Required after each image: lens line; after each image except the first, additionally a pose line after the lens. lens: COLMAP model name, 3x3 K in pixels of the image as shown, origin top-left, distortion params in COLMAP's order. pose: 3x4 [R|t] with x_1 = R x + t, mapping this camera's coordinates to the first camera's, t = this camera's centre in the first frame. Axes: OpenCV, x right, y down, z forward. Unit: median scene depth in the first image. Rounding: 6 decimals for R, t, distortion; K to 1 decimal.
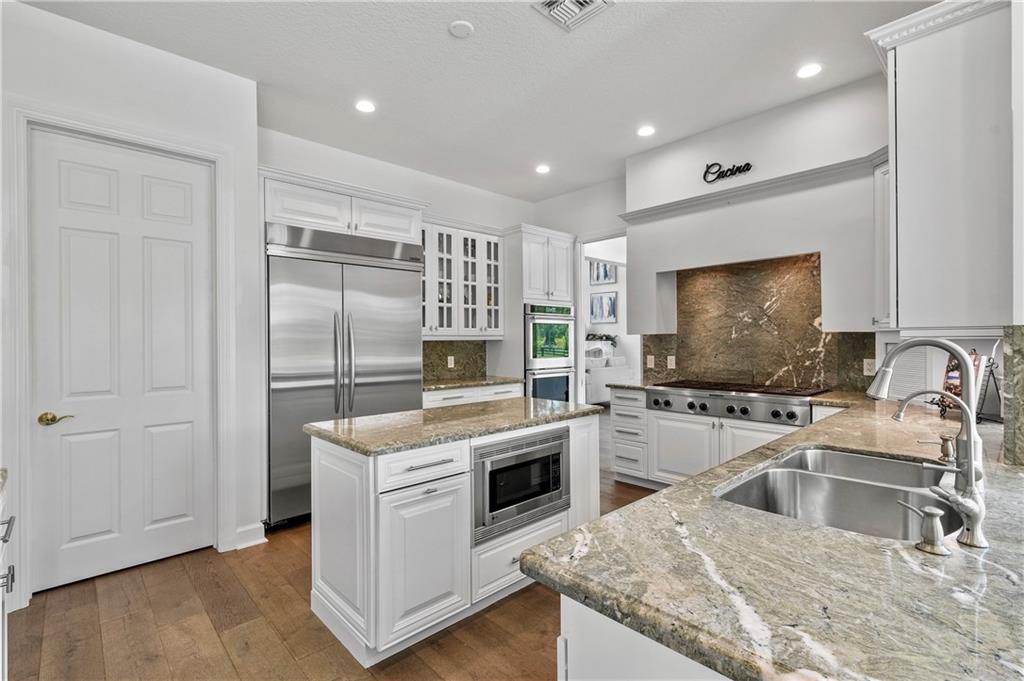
lens RADIAL K [[462.4, 0, 510.7], [0, 462.4, 342.0], [0, 0, 1]] dist [0.003615, -0.002004]
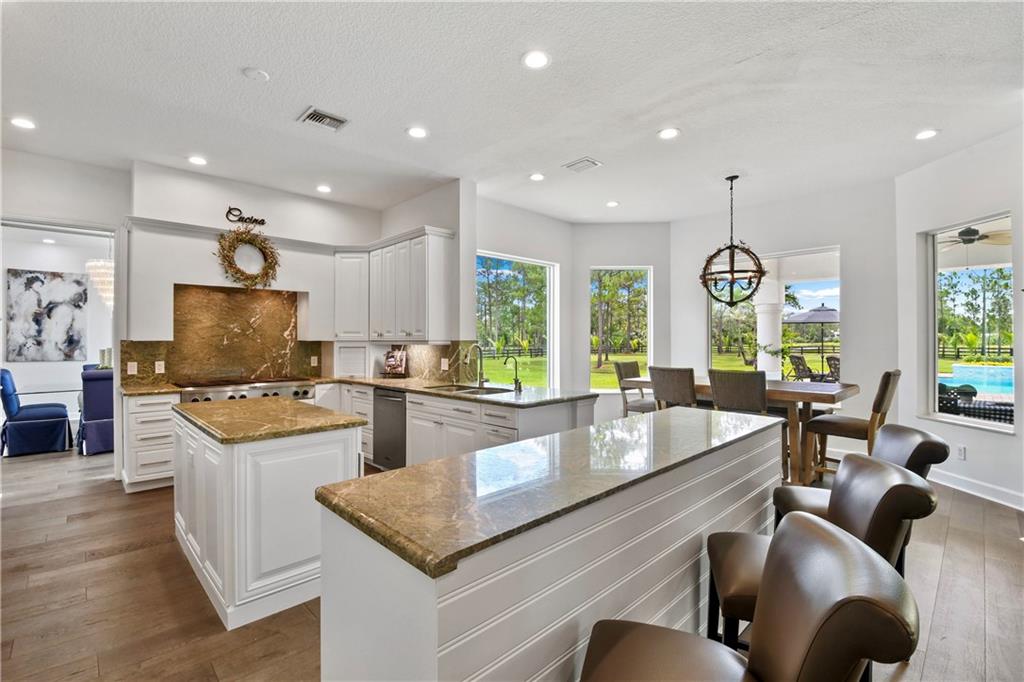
lens RADIAL K [[462.4, 0, 509.5], [0, 462.4, 340.4], [0, 0, 1]] dist [0.003615, -0.002004]
pose [[-0.016862, 0.006470, 0.999837, -0.812244], [0.006695, 0.999957, -0.006358, -0.006146], [-0.999835, 0.006586, -0.016905, 0.253625]]
